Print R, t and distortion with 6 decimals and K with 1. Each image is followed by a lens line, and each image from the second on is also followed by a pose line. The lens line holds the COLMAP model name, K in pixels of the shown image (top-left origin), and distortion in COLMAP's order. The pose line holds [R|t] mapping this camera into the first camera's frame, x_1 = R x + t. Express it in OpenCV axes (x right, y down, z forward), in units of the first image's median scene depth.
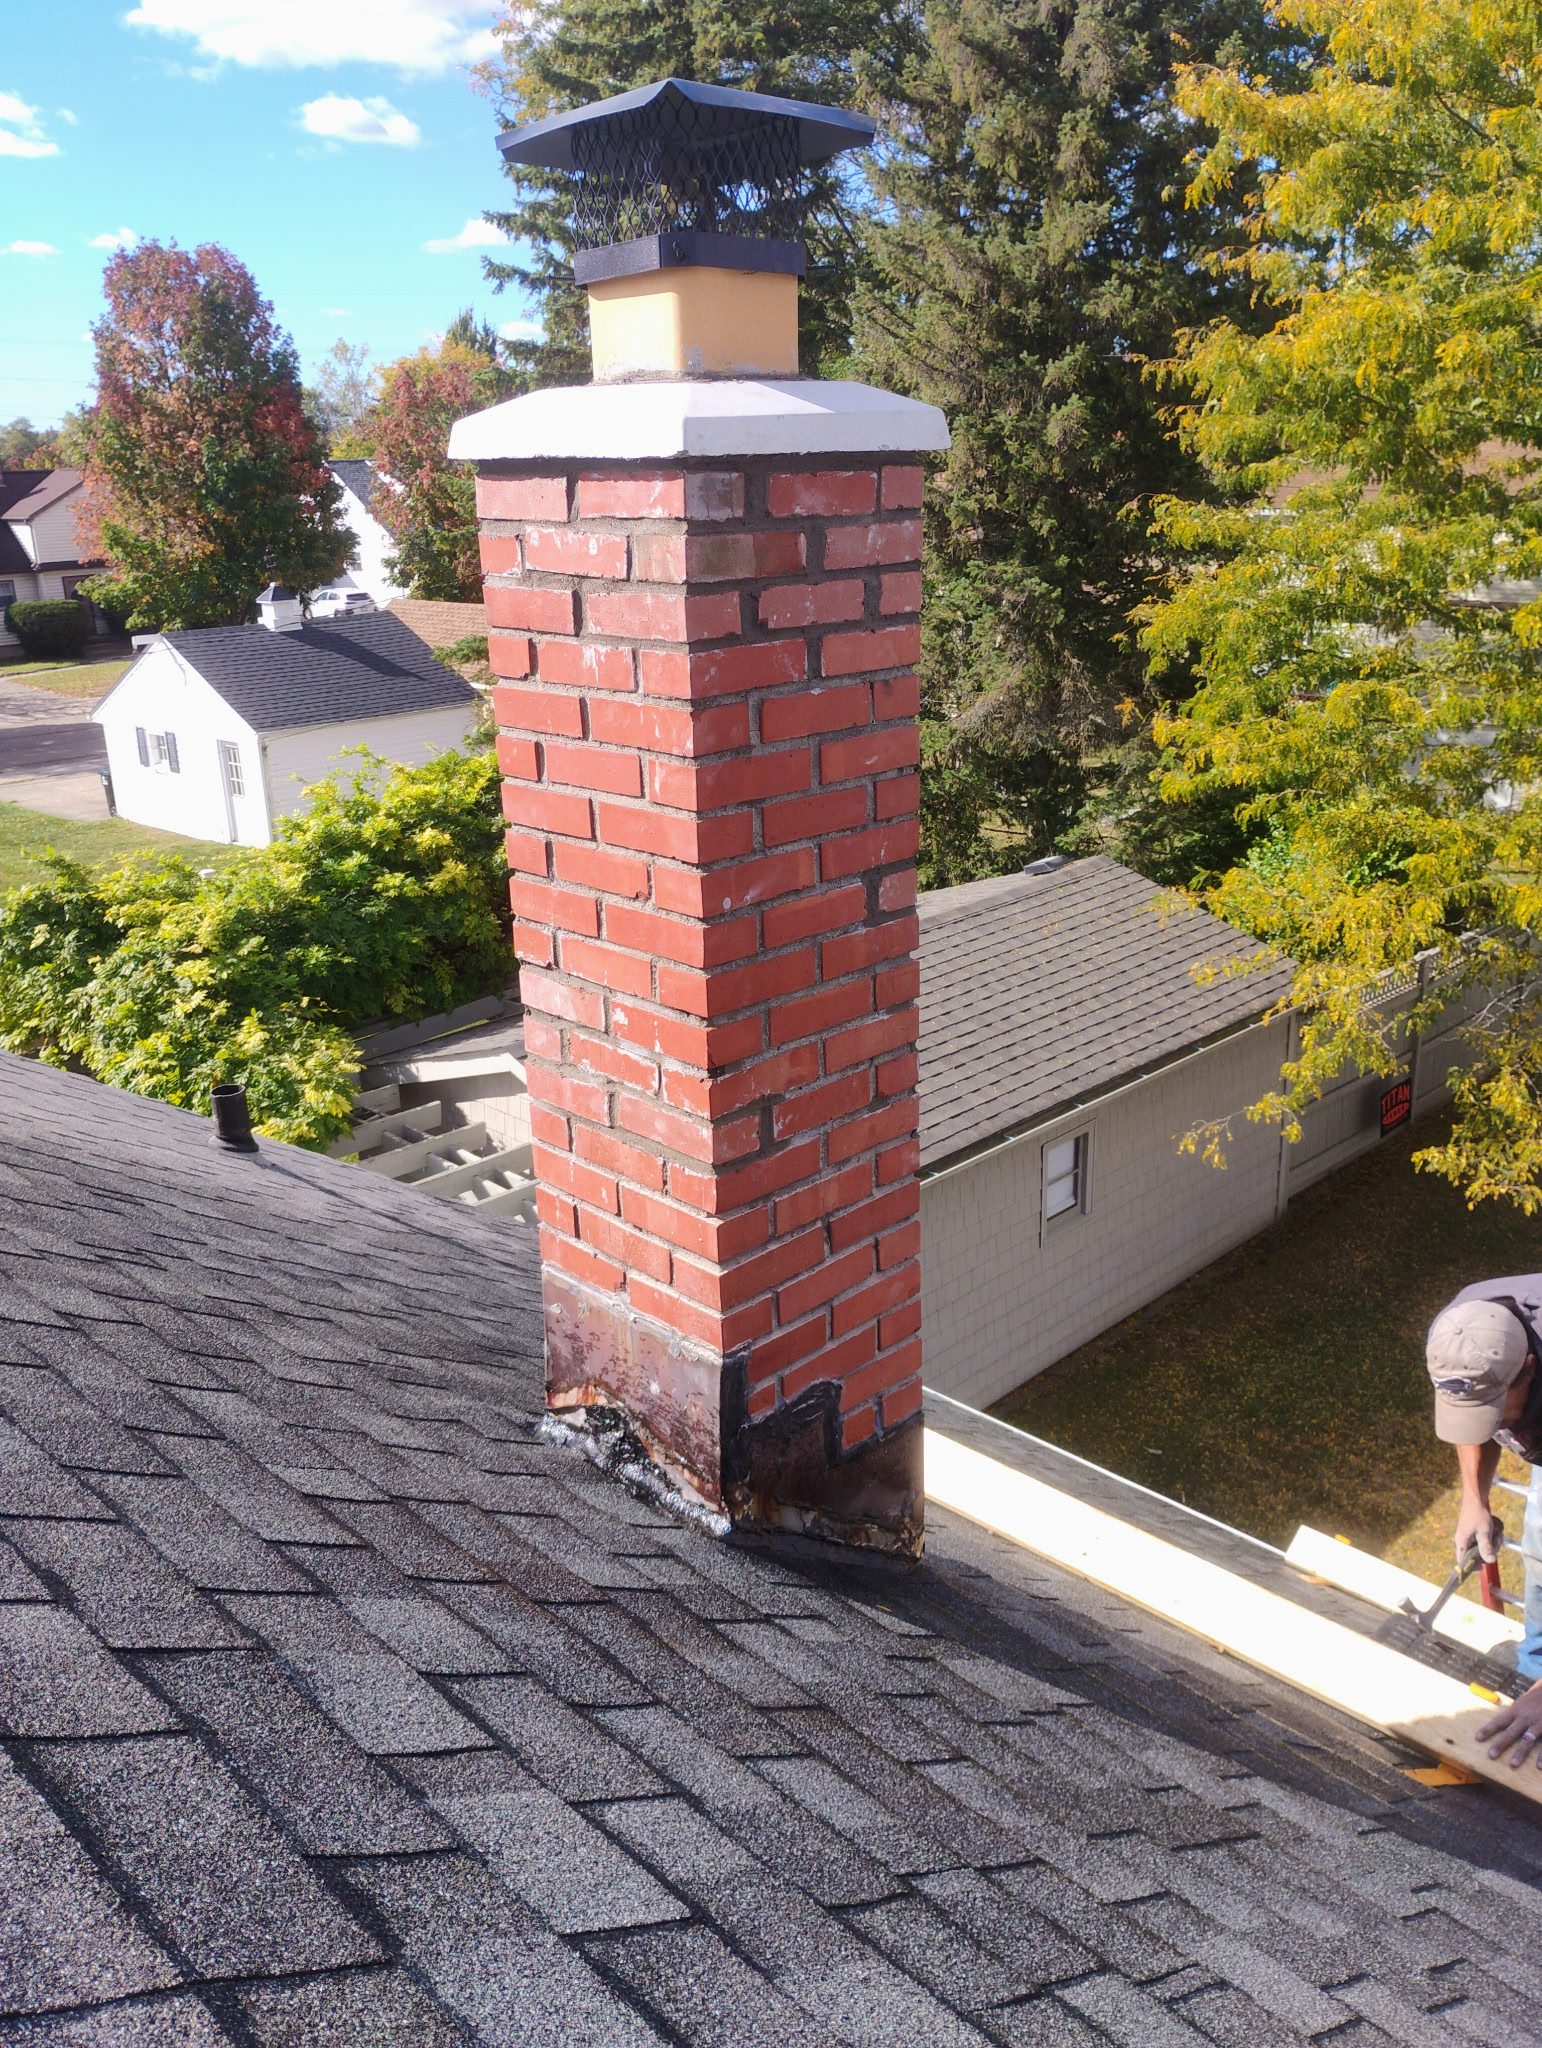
lens RADIAL K [[1640.5, 0, 771.0], [0, 1640.5, 1024.0], [0, 0, 1]] dist [0.031076, -0.066951]
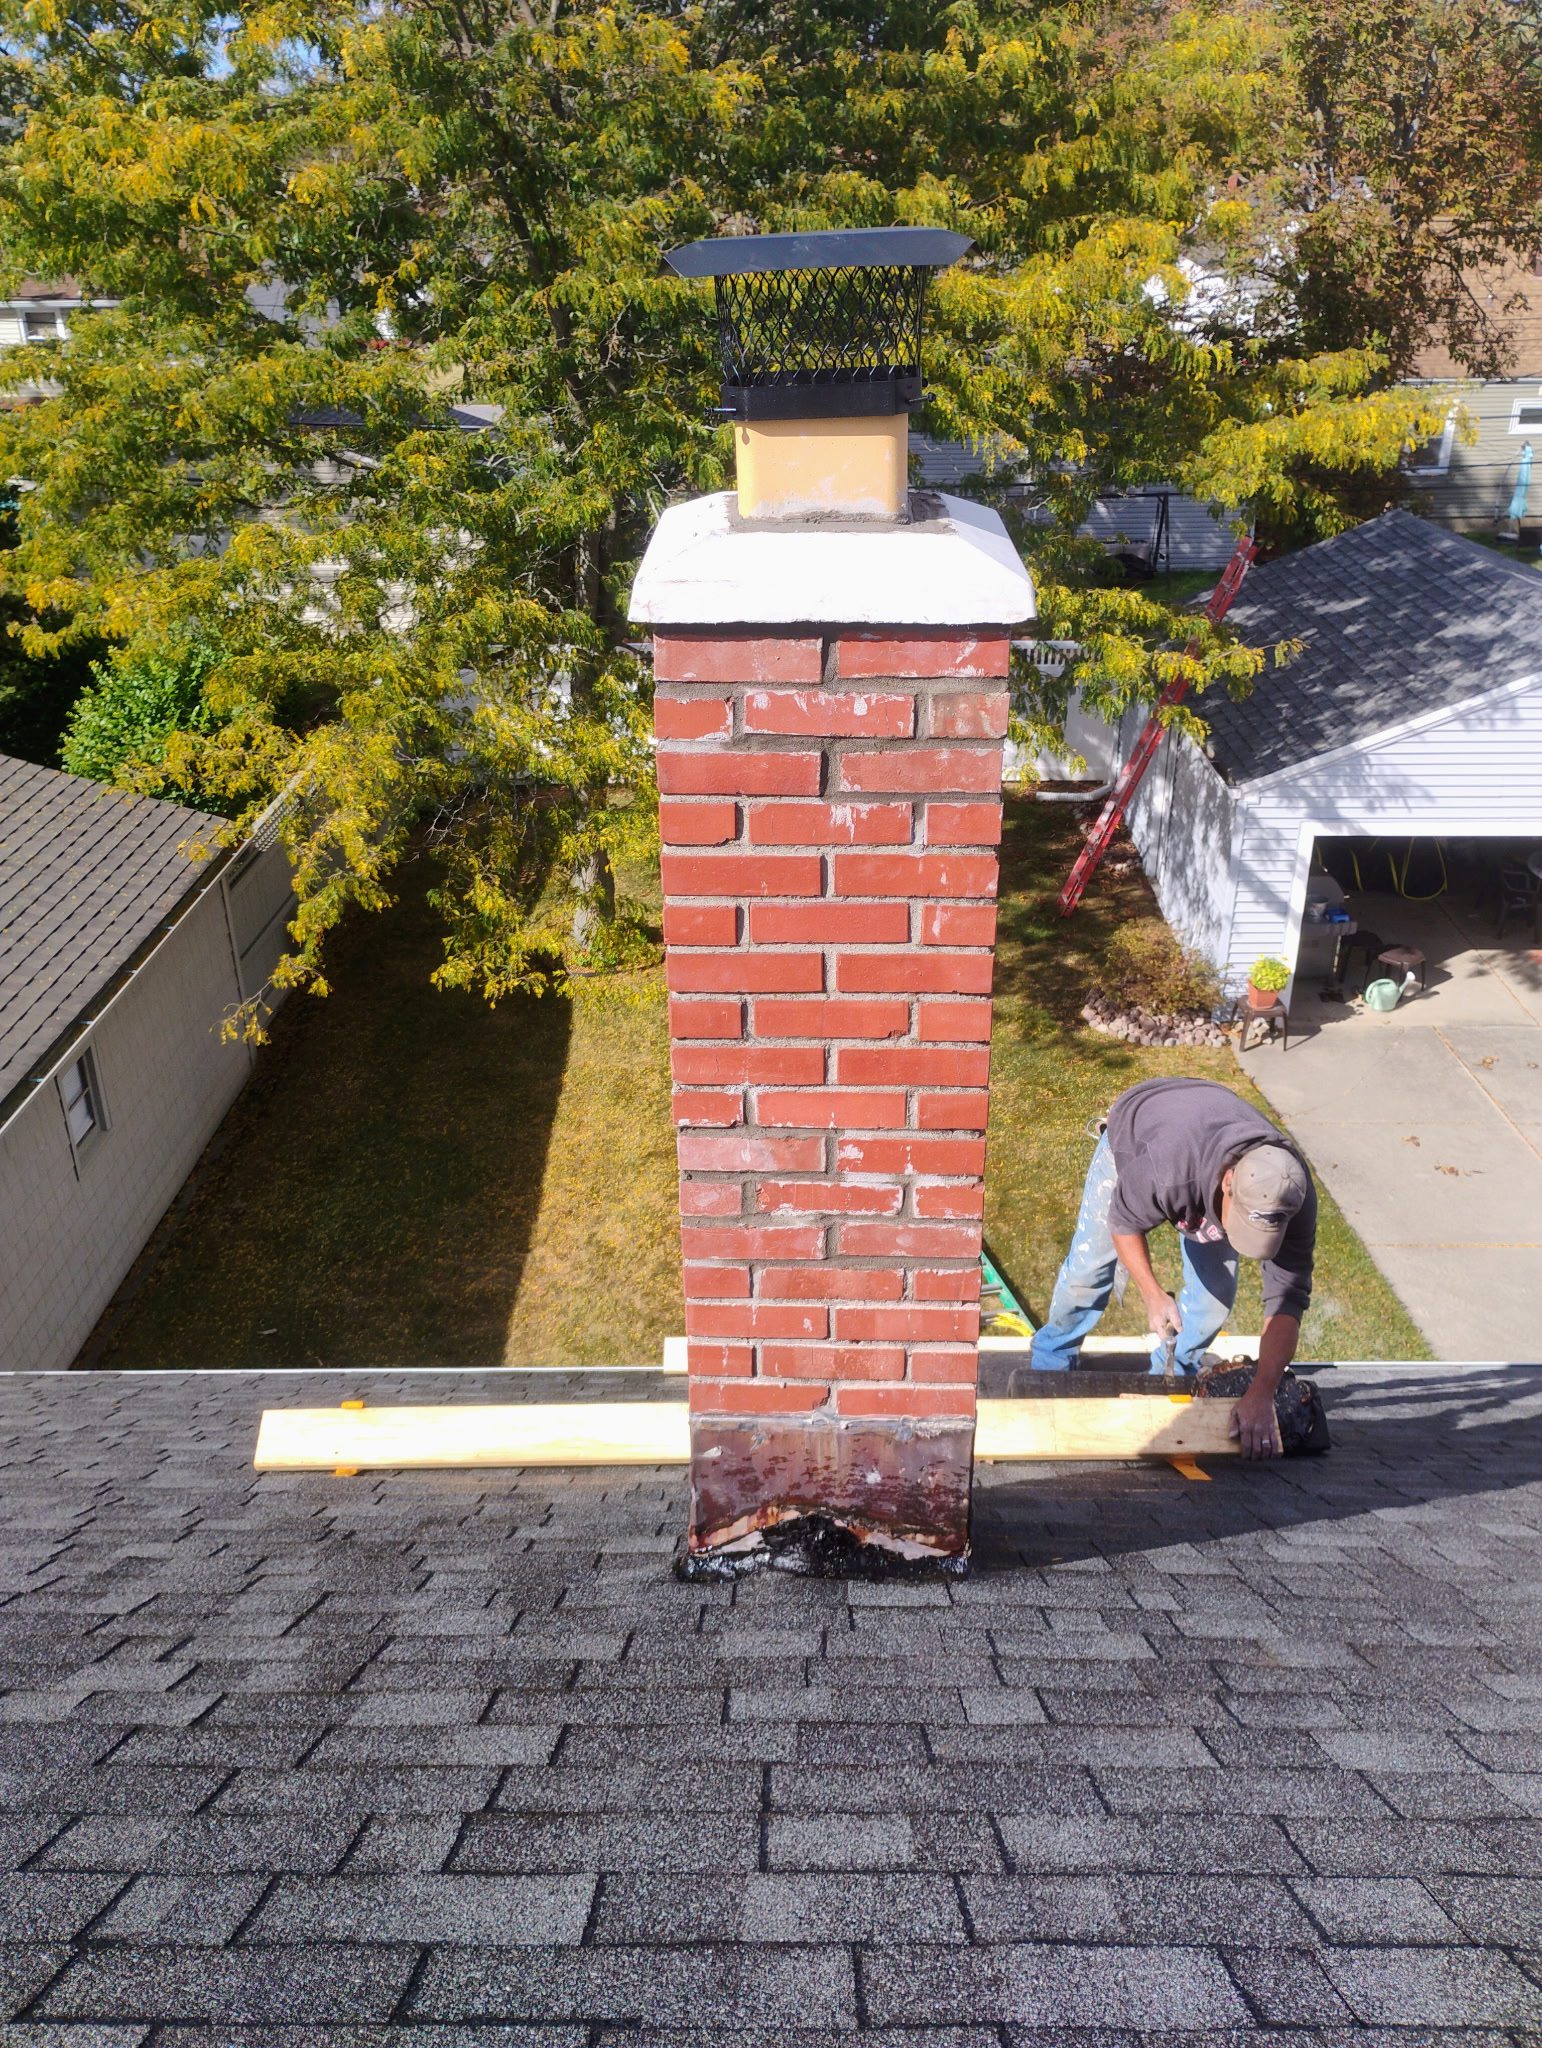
lens RADIAL K [[1630.7, 0, 803.7], [0, 1630.7, 1017.6], [0, 0, 1]] dist [0.037078, -0.061692]
pose [[0.724833, -0.292738, 0.623636, -0.641911], [0.223714, 0.956189, 0.188824, -0.250856], [-0.651590, 0.002650, 0.758567, 0.246883]]
